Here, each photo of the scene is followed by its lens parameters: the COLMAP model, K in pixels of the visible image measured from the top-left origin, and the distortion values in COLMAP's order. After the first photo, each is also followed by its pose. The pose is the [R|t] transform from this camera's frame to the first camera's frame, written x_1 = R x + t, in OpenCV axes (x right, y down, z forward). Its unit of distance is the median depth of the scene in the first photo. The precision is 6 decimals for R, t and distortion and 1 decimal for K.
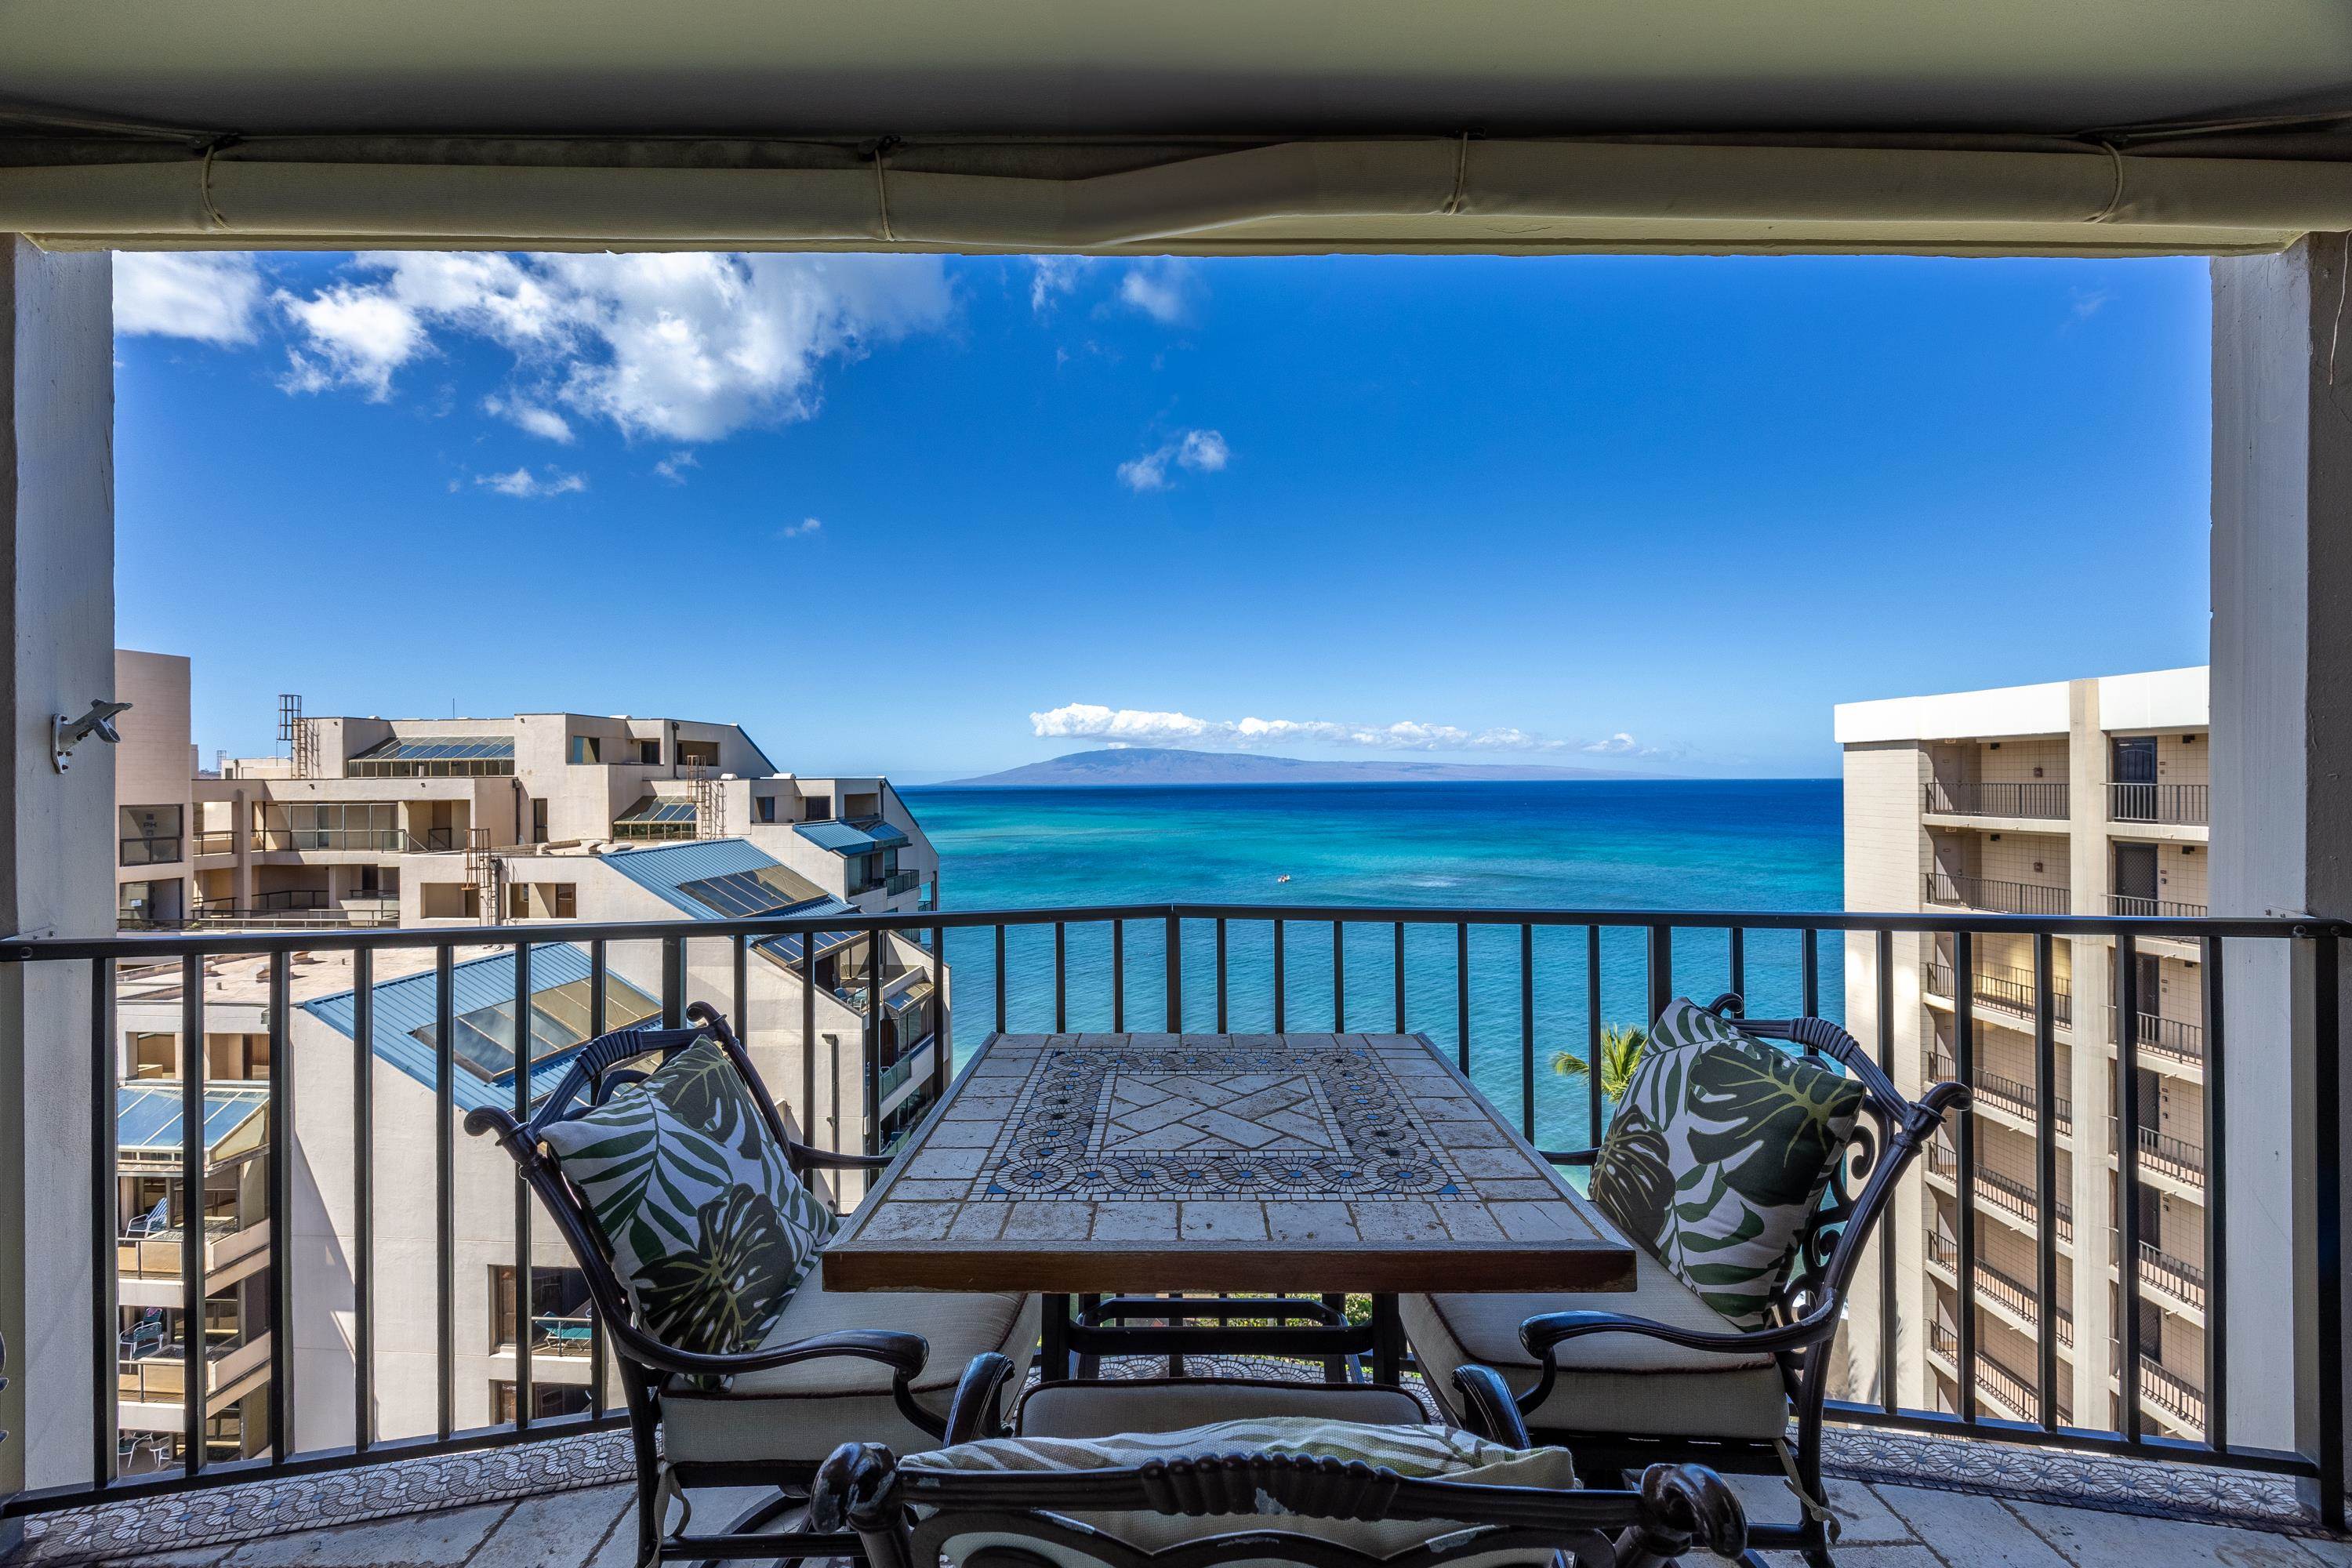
lens RADIAL K [[927.2, 0, 1178.0], [0, 927.2, 779.7], [0, 0, 1]] dist [0.008767, 0.000618]
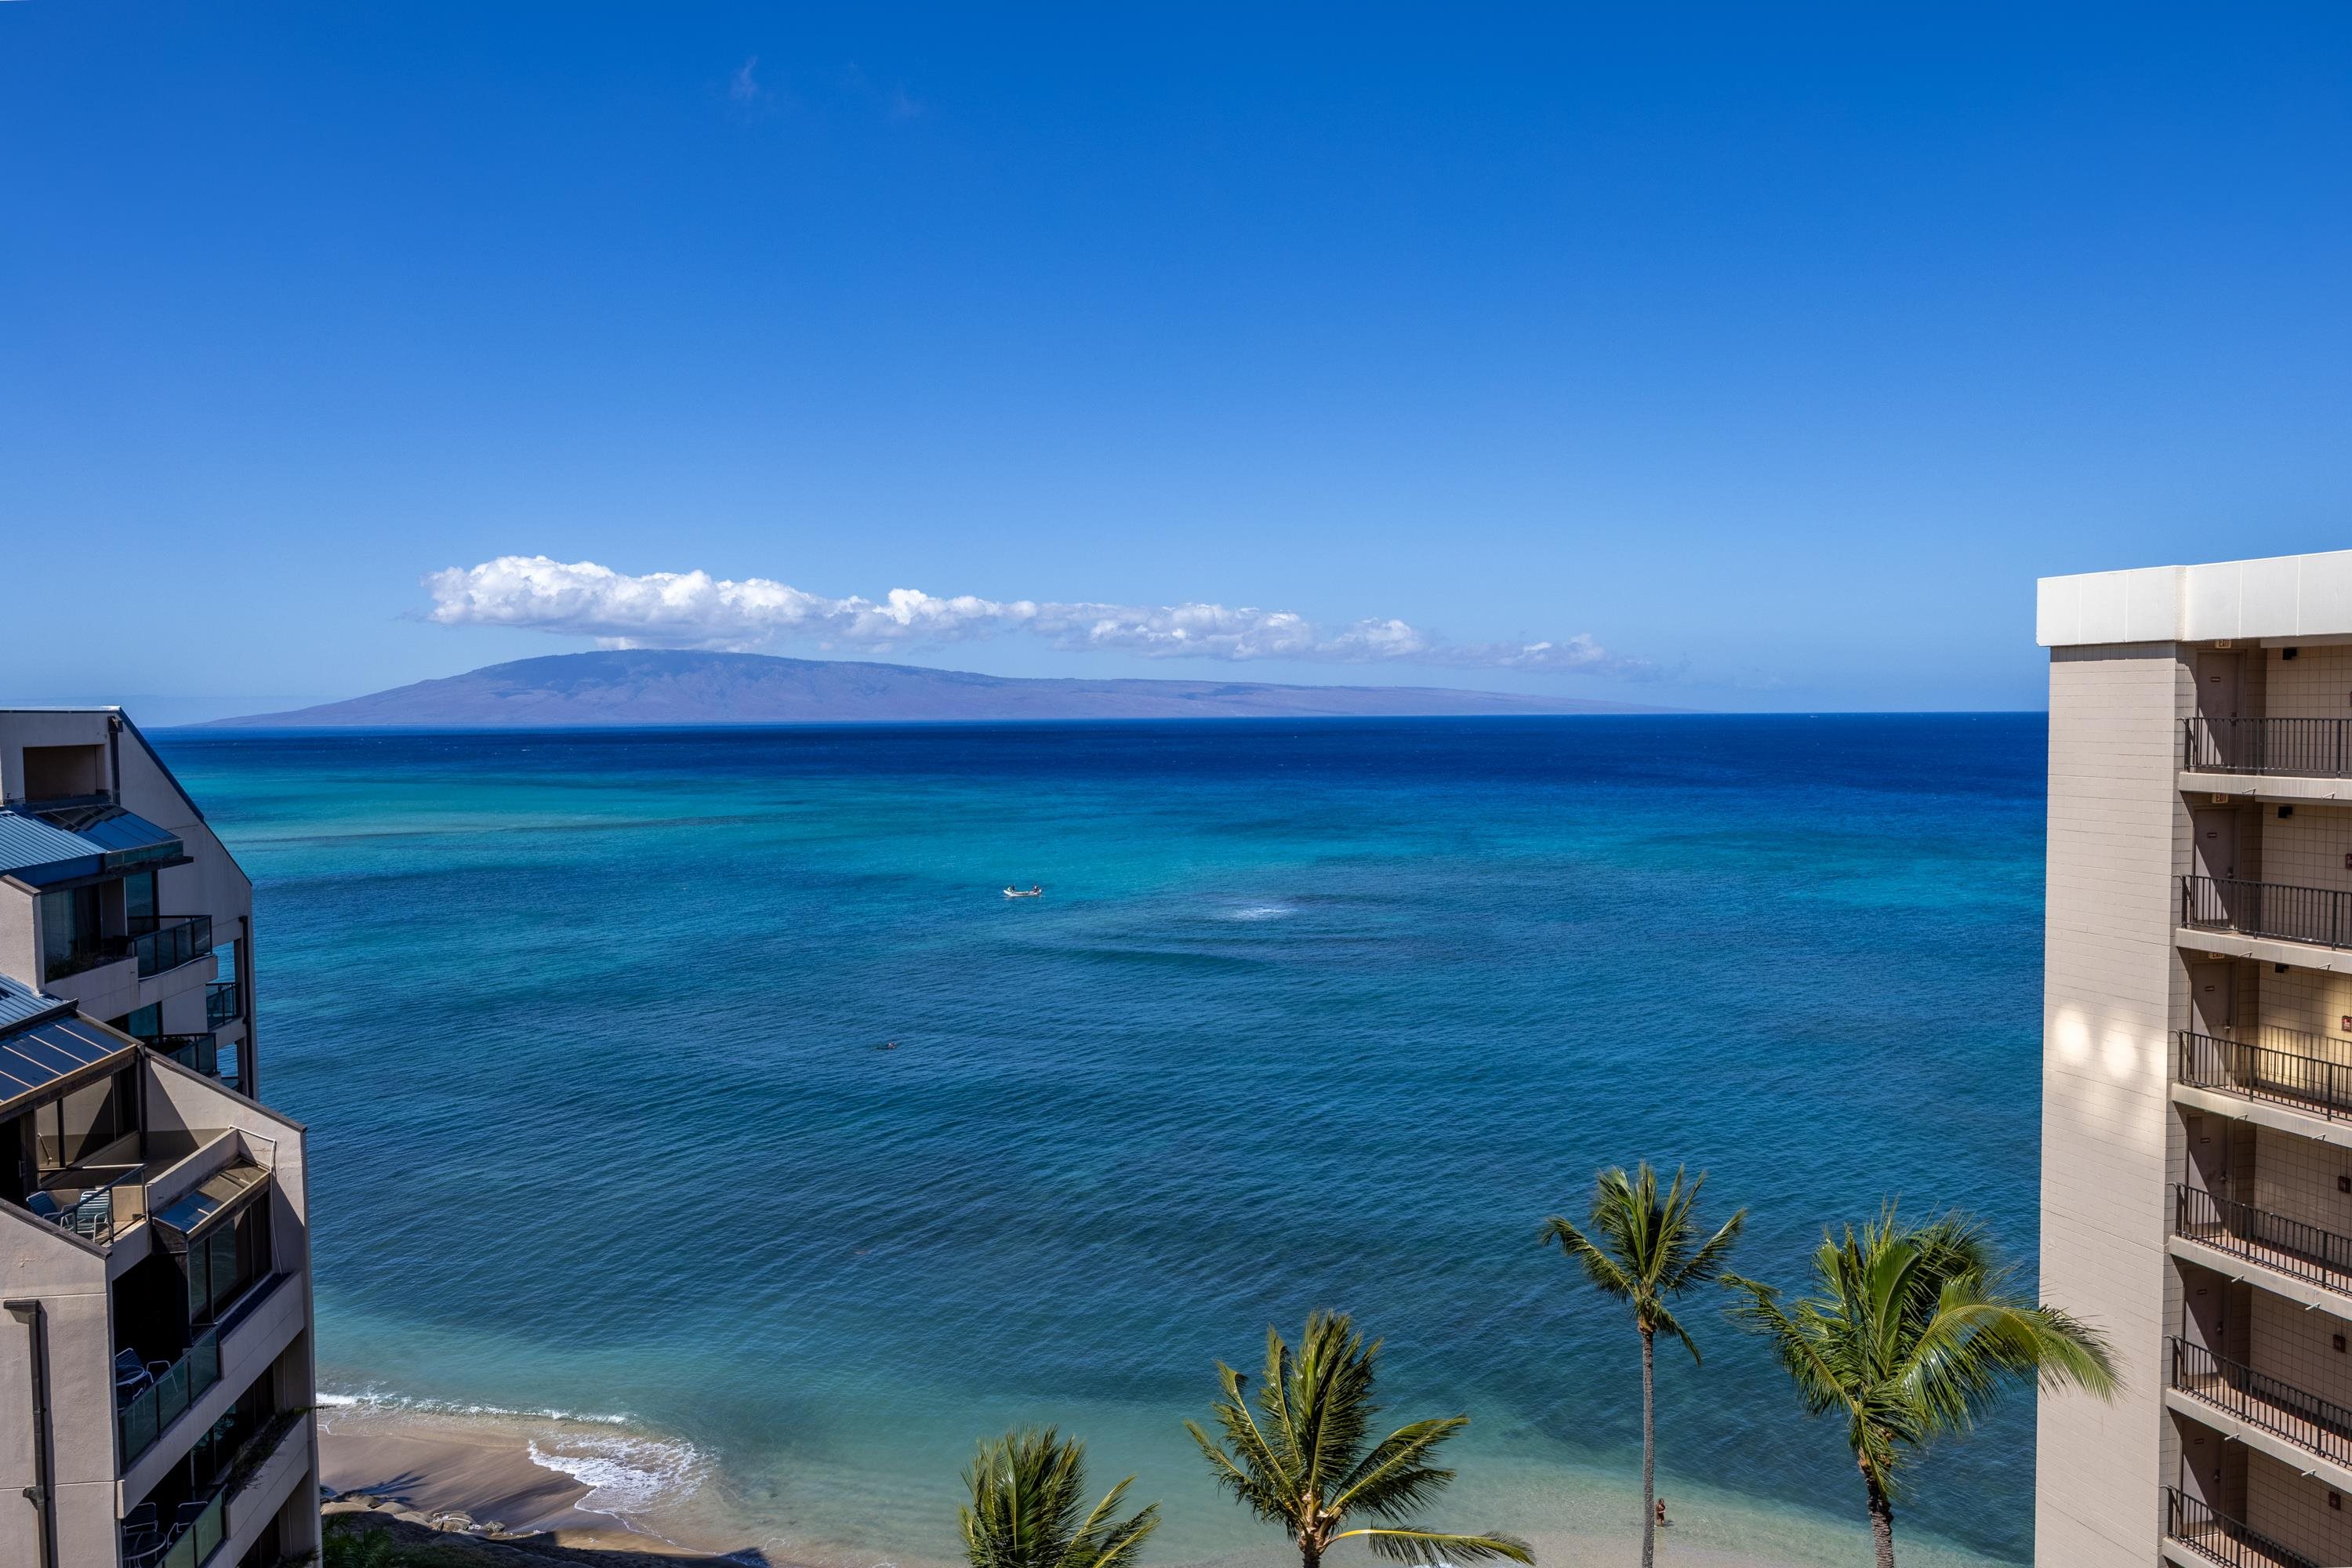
lens RADIAL K [[1802.8, 0, 1178.1], [0, 1802.8, 801.5], [0, 0, 1]] dist [0.010413, -0.007247]
pose [[0.971033, -0.012225, 0.238634, -0.042167], [0.000727, 0.998837, 0.048211, 0.000553], [-0.238946, -0.046641, 0.969912, 0.052683]]
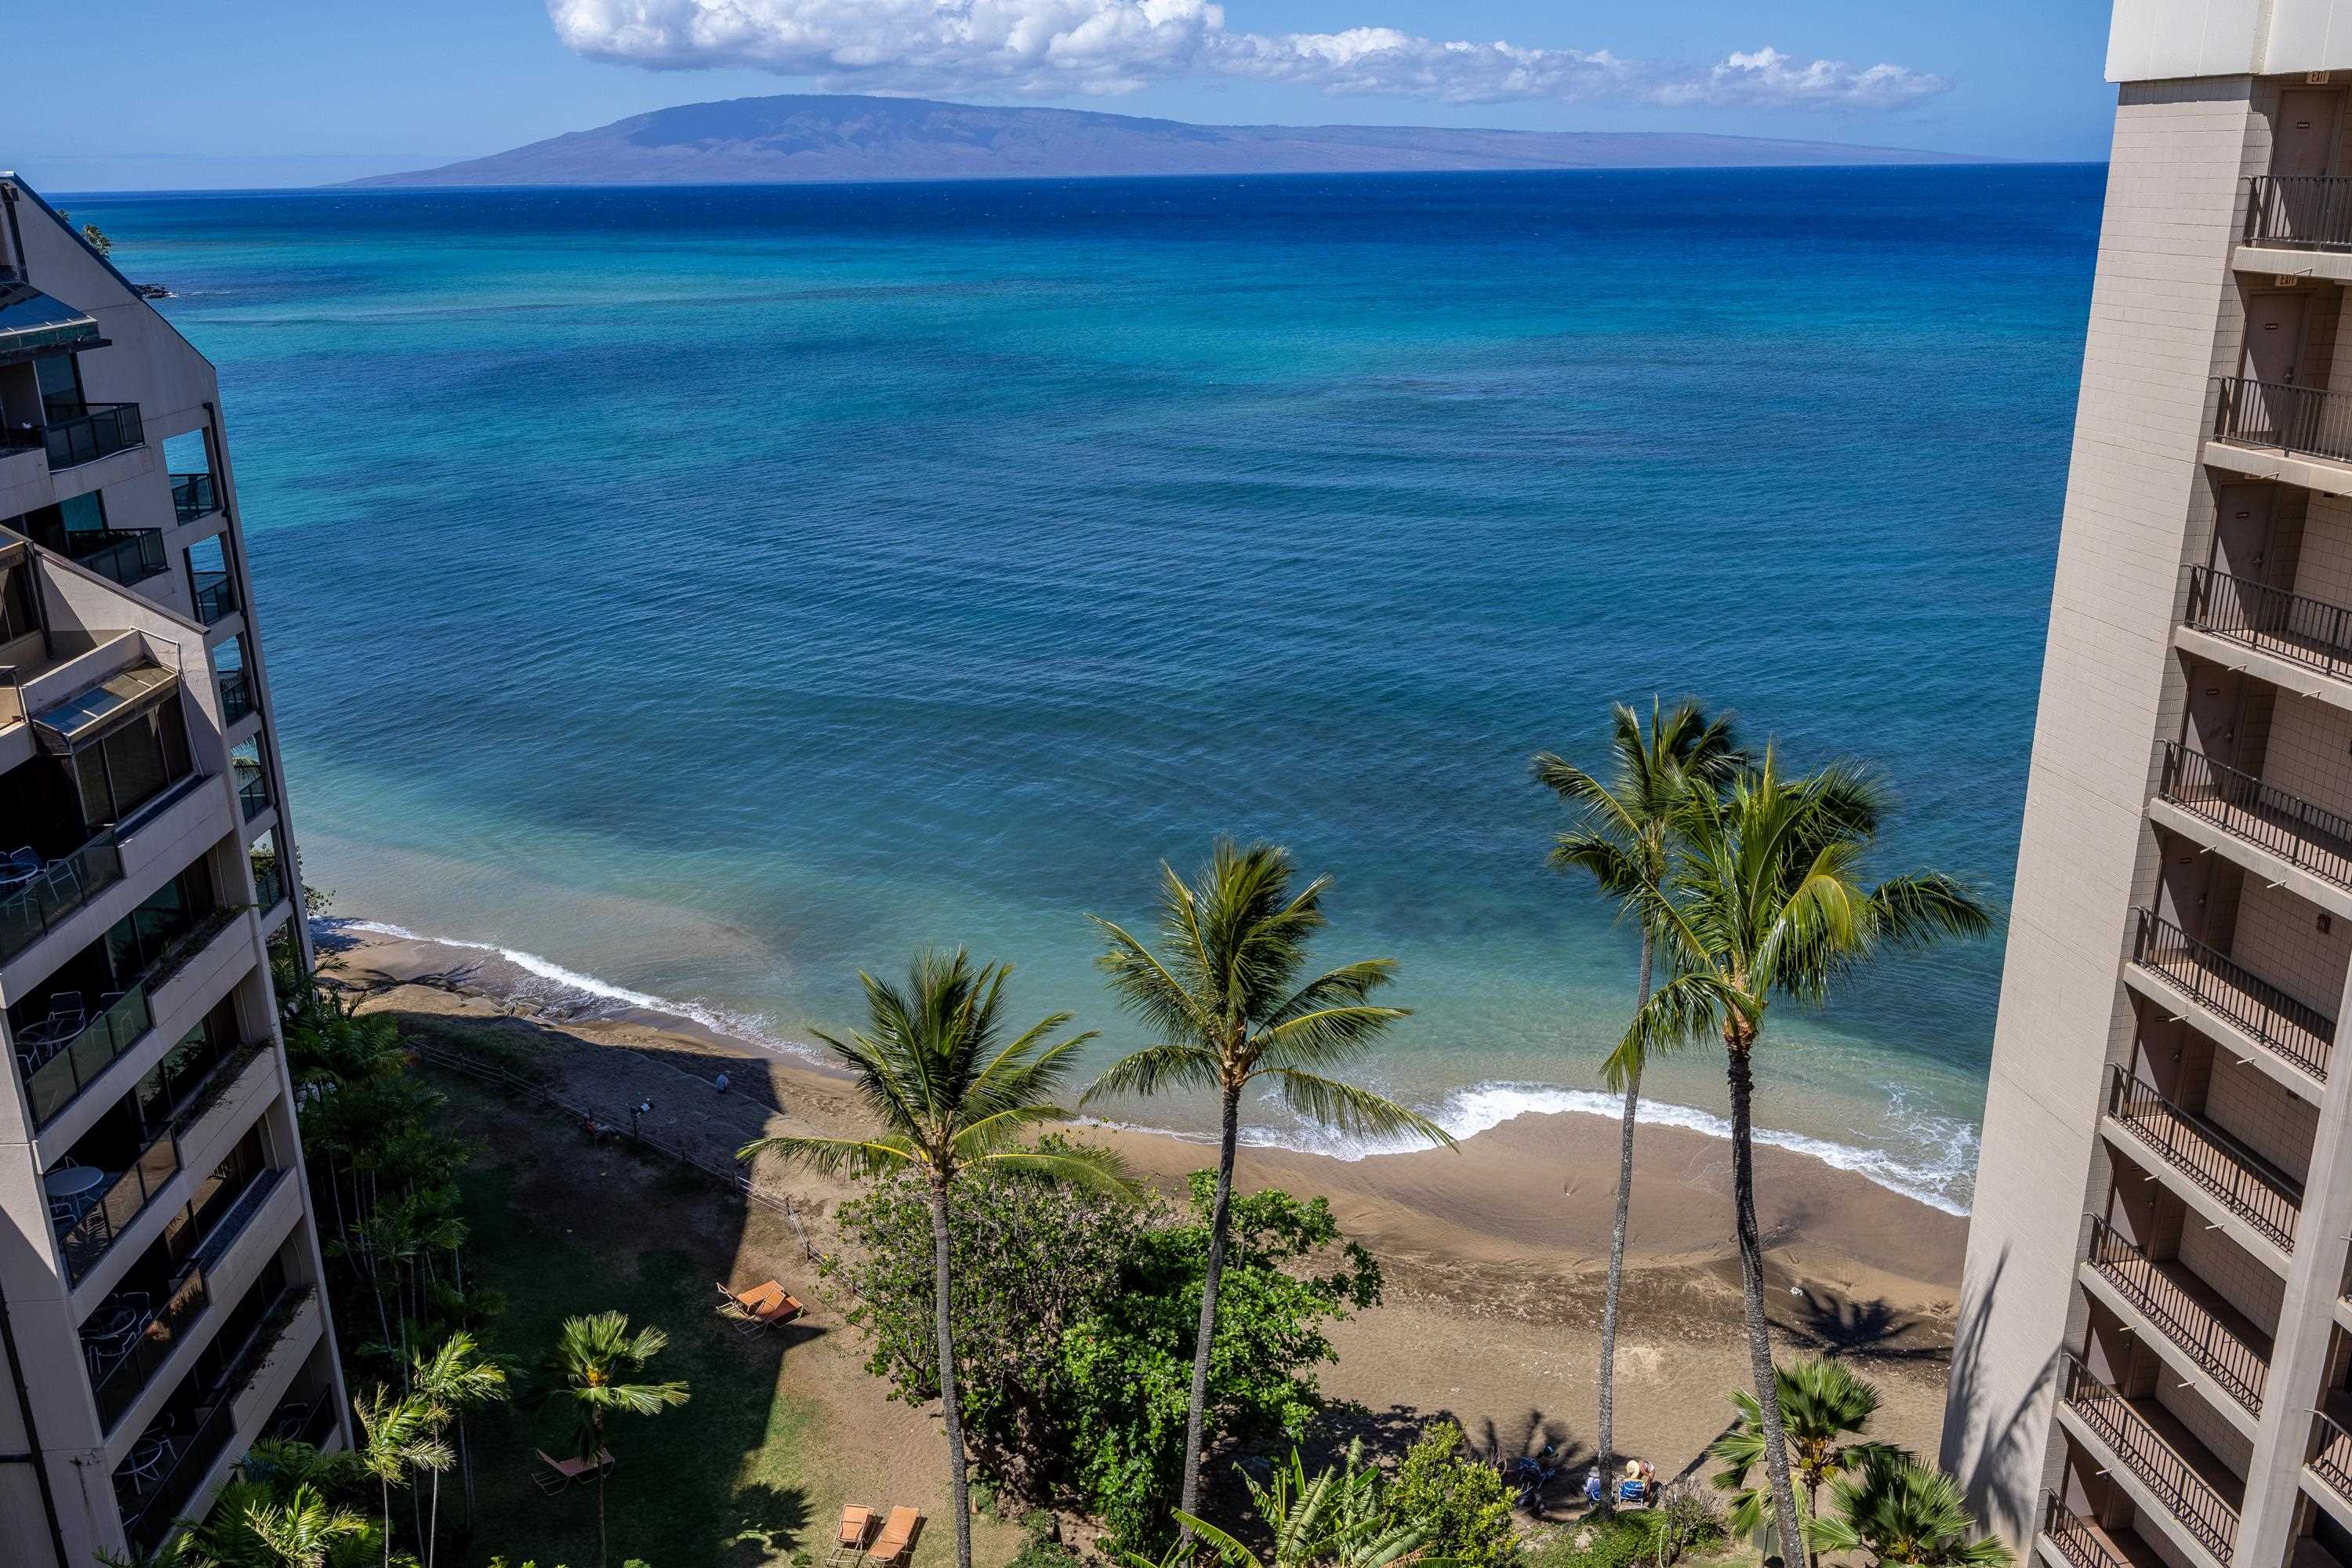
lens RADIAL K [[1935.4, 0, 1204.1], [0, 1935.4, 802.3], [0, 0, 1]] dist [-0.003830, 0.005519]
pose [[0.991420, -0.046348, 0.122222, 0.115218], [0.005995, 0.950167, 0.311684, -0.002668], [-0.130577, -0.308277, 0.942292, 0.057368]]
